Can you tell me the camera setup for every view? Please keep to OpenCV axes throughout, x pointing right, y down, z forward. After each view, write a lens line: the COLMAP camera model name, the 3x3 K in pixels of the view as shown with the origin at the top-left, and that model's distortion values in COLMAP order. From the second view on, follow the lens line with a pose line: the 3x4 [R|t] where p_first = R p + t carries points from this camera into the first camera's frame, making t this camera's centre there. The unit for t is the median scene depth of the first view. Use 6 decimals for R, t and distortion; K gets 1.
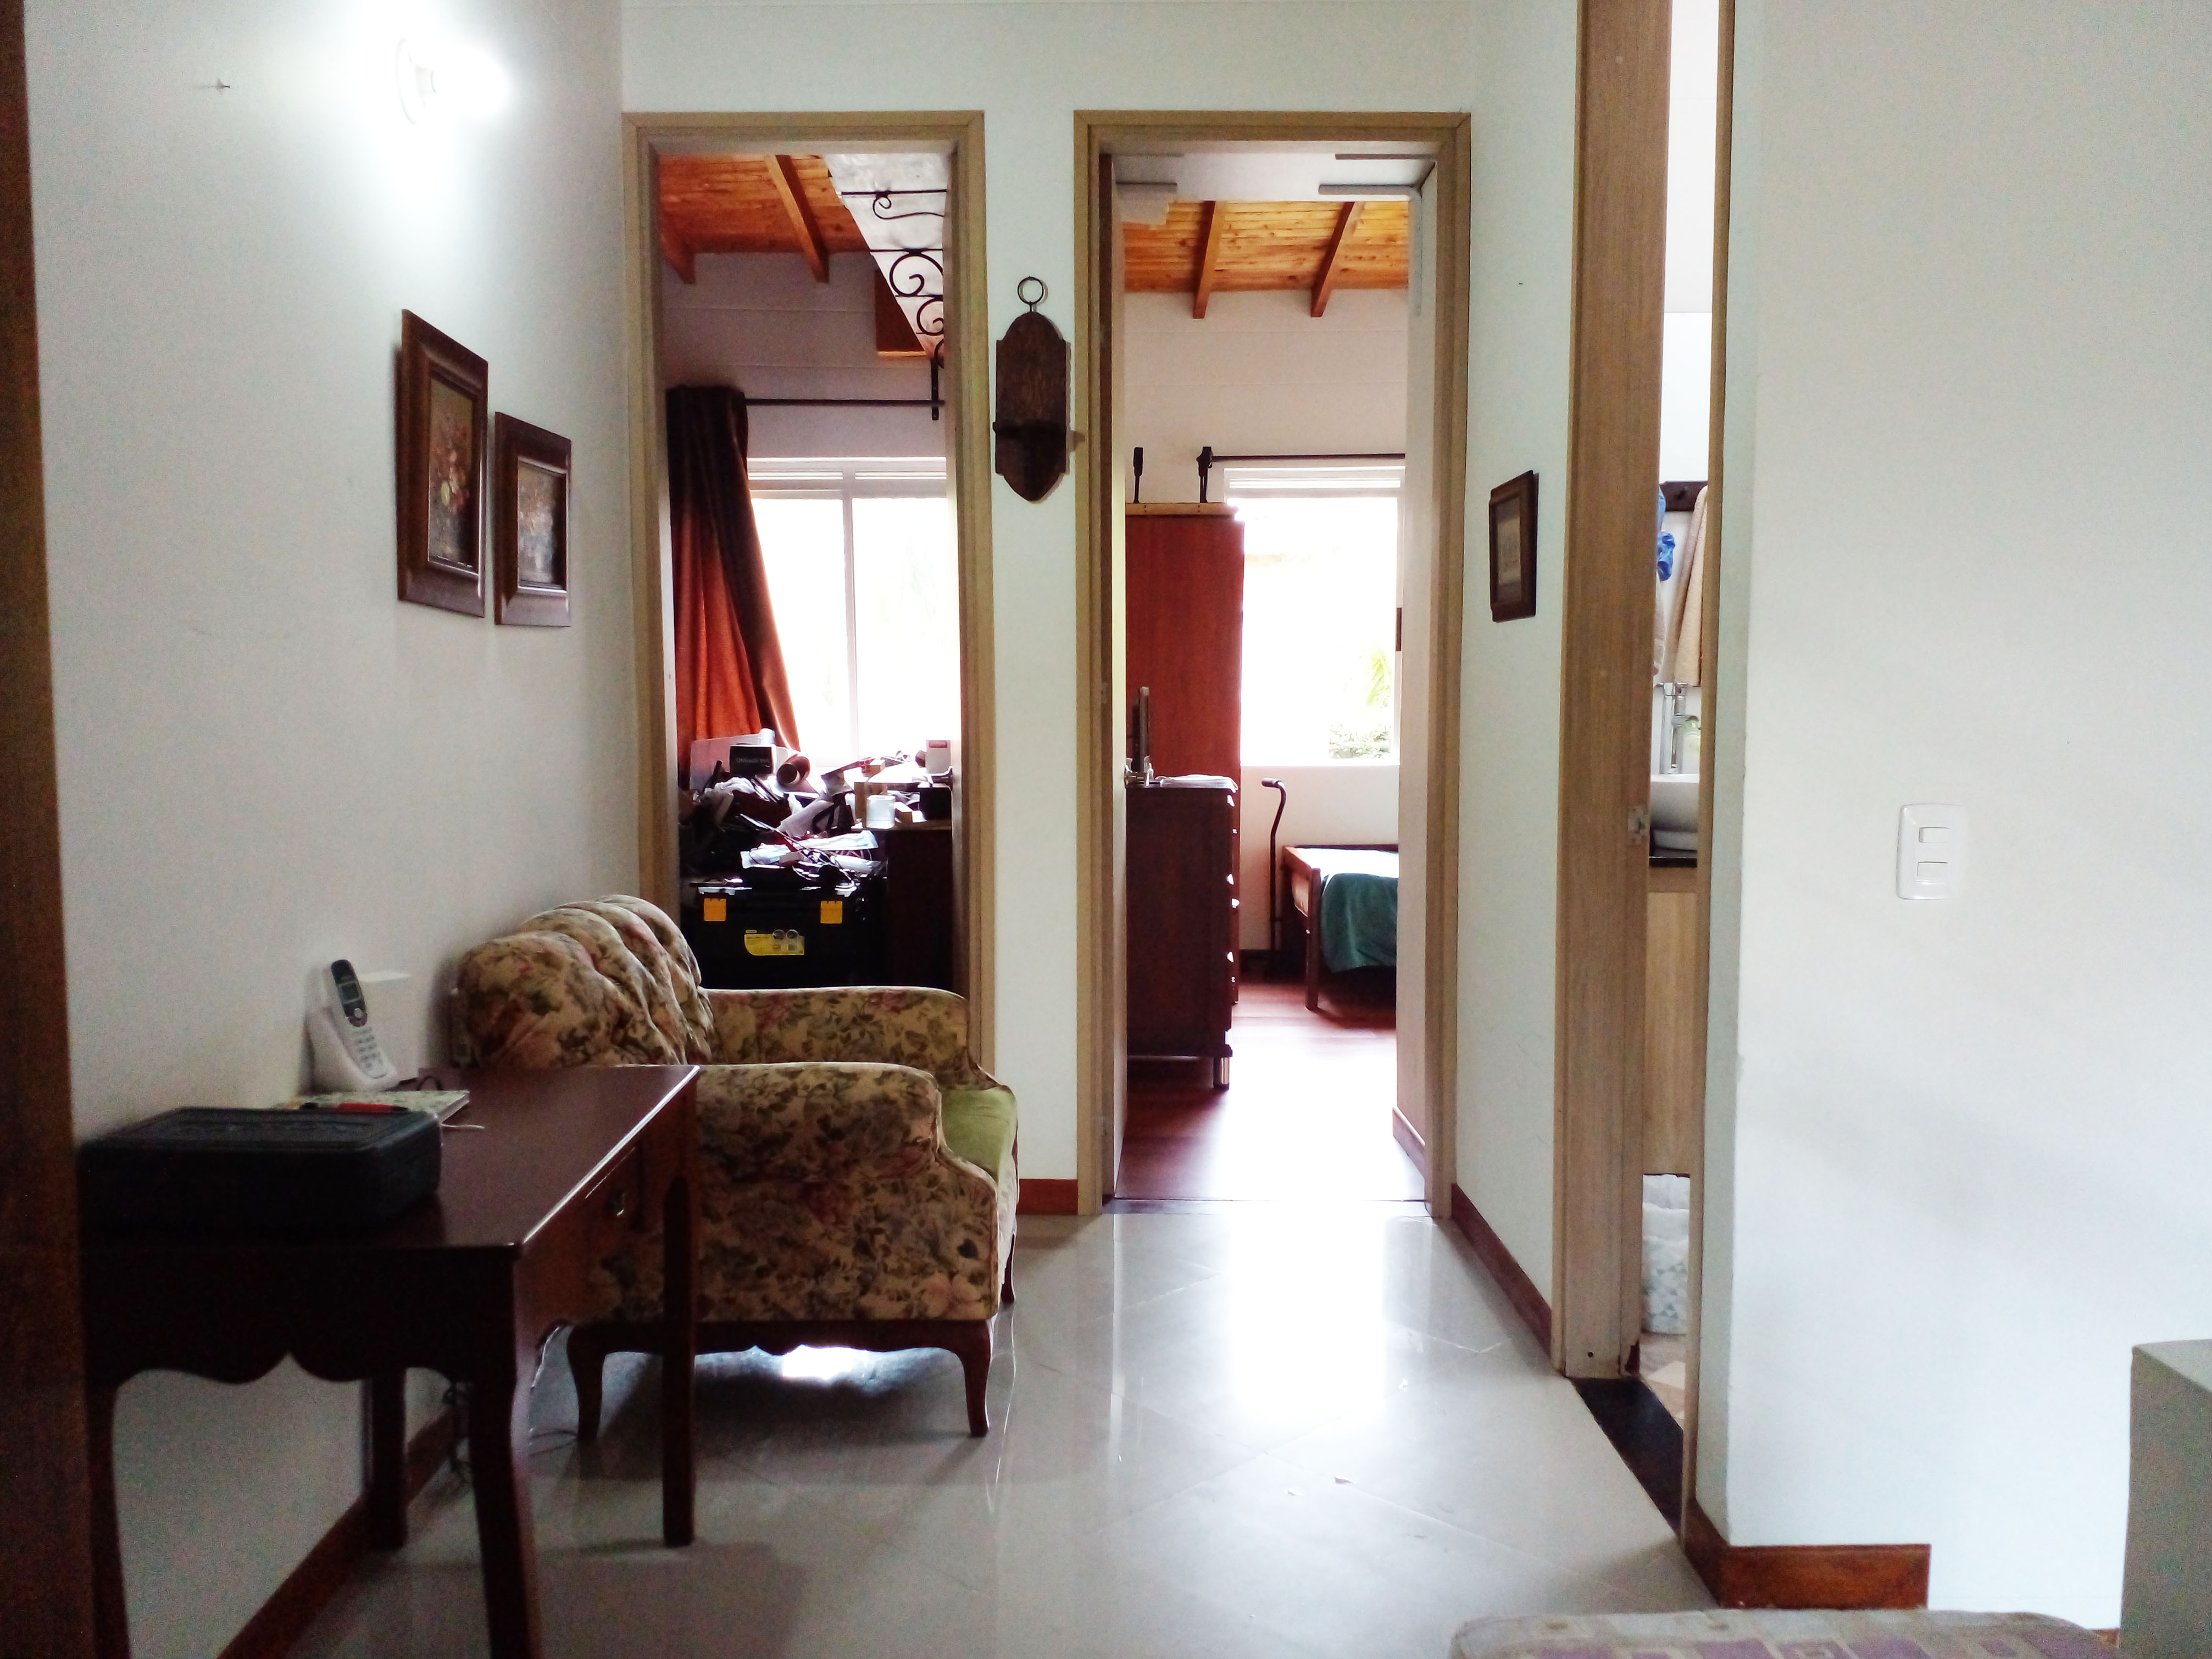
lens RADIAL K [[1847.4, 0, 1085.7], [0, 1847.4, 831.1], [0, 0, 1]] dist [0.091666, -0.139558]
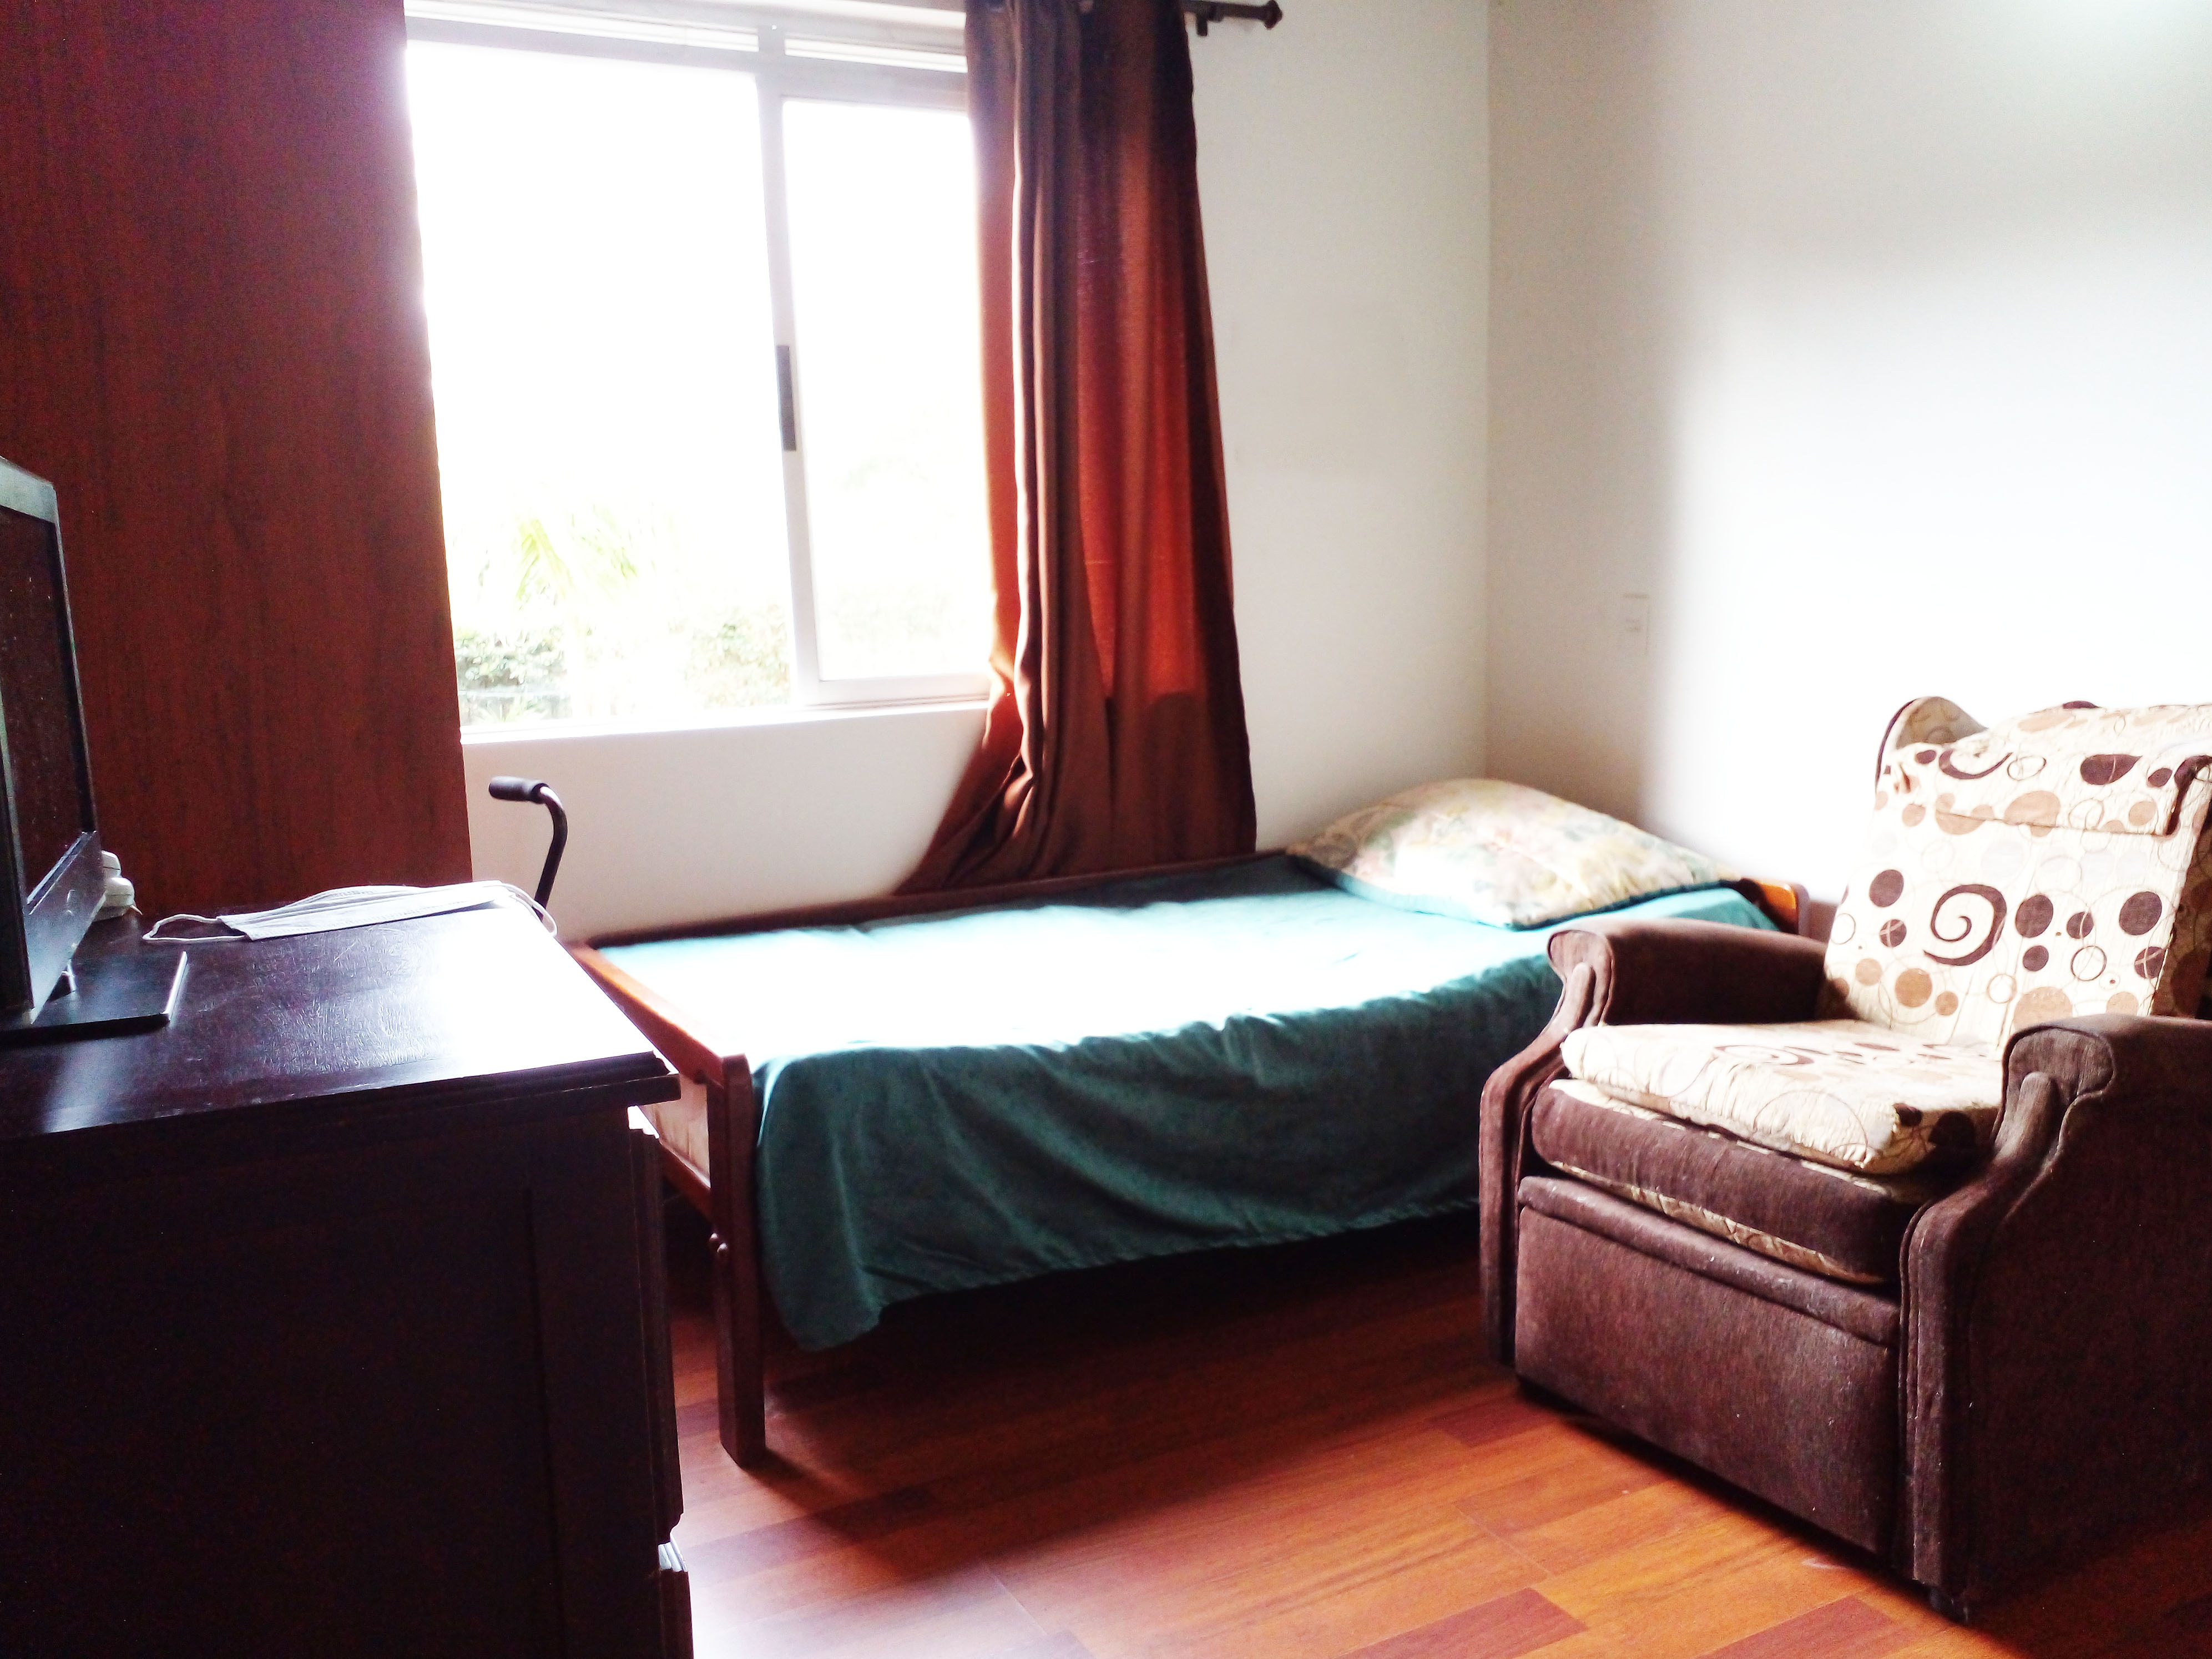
lens RADIAL K [[1847.4, 0, 1085.7], [0, 1847.4, 831.1], [0, 0, 1]] dist [0.091666, -0.139558]
pose [[0.884947, -0.099050, 0.455036, 0.030771], [0.073471, 0.994577, 0.073608, -0.041391], [-0.459859, -0.031707, 0.887426, 0.667685]]
